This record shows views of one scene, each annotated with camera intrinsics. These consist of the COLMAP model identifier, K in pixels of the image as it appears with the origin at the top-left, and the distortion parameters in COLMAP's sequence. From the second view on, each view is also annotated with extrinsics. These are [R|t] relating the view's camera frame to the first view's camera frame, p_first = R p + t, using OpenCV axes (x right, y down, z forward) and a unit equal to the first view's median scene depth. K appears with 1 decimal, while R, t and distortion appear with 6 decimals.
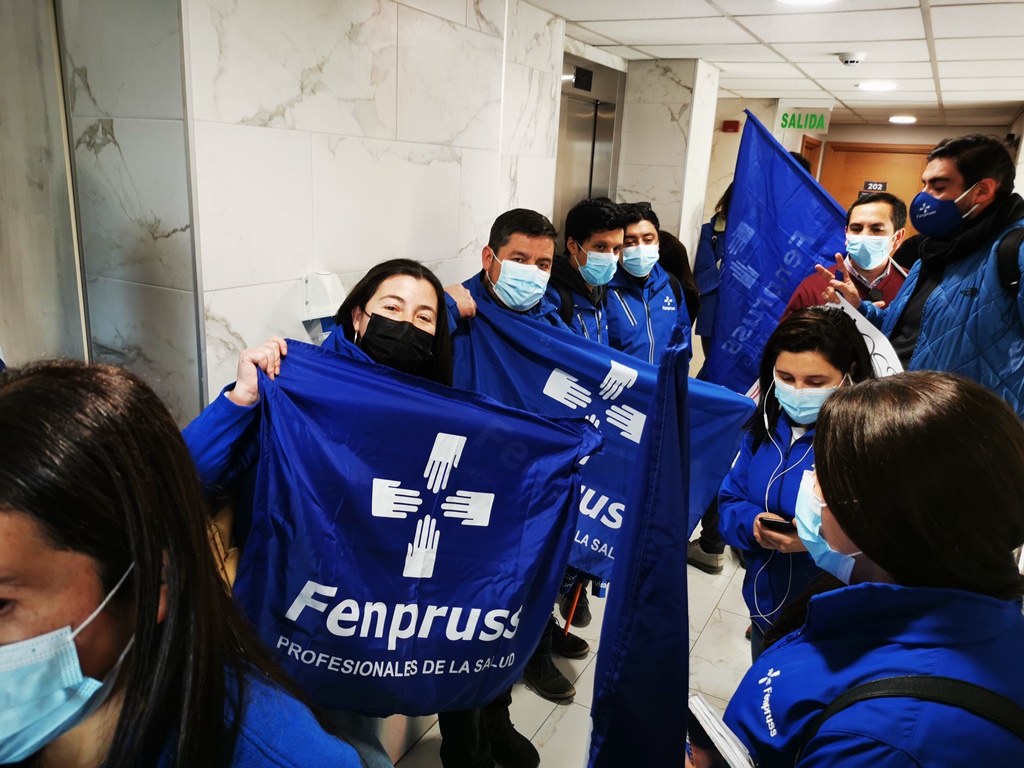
lens RADIAL K [[798.6, 0, 516.0], [0, 798.6, 393.1], [0, 0, 1]] dist [0.033526, -0.013381]
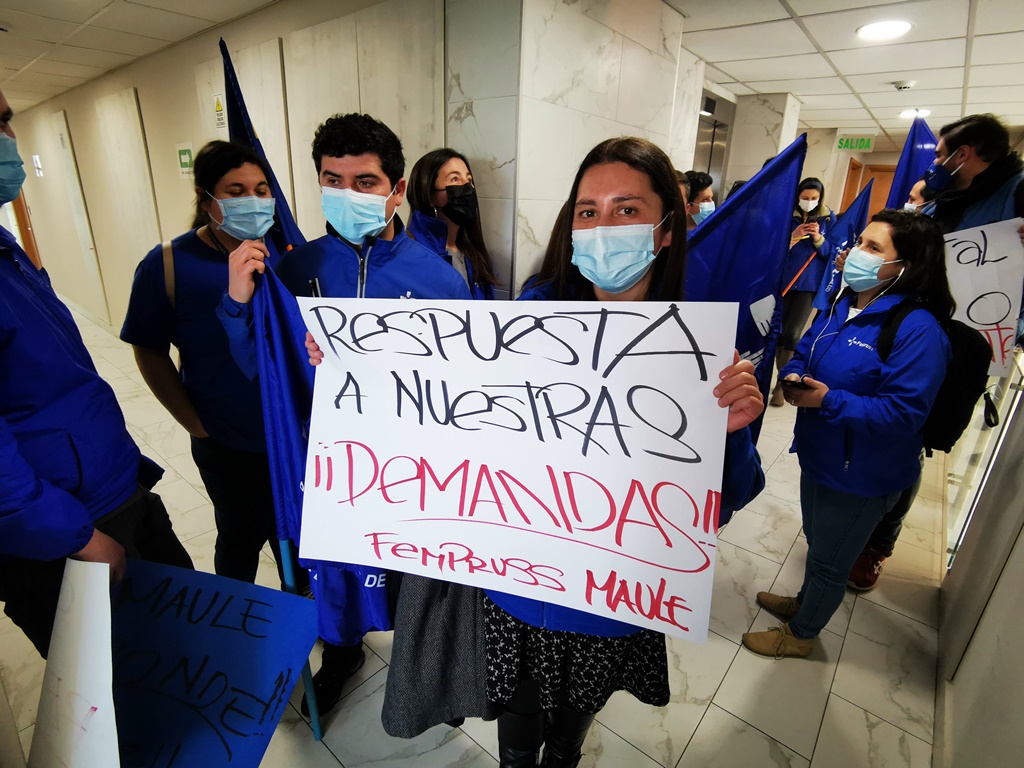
lens RADIAL K [[524.6, 0, 516.9], [0, 524.6, 385.9], [0, 0, 1]] dist [-0.030110, -0.000325]
pose [[0.981555, 0.050586, -0.184364, -0.136981], [-0.038542, 0.996917, 0.068339, 0.169234], [0.187253, -0.059972, 0.980479, -0.116321]]
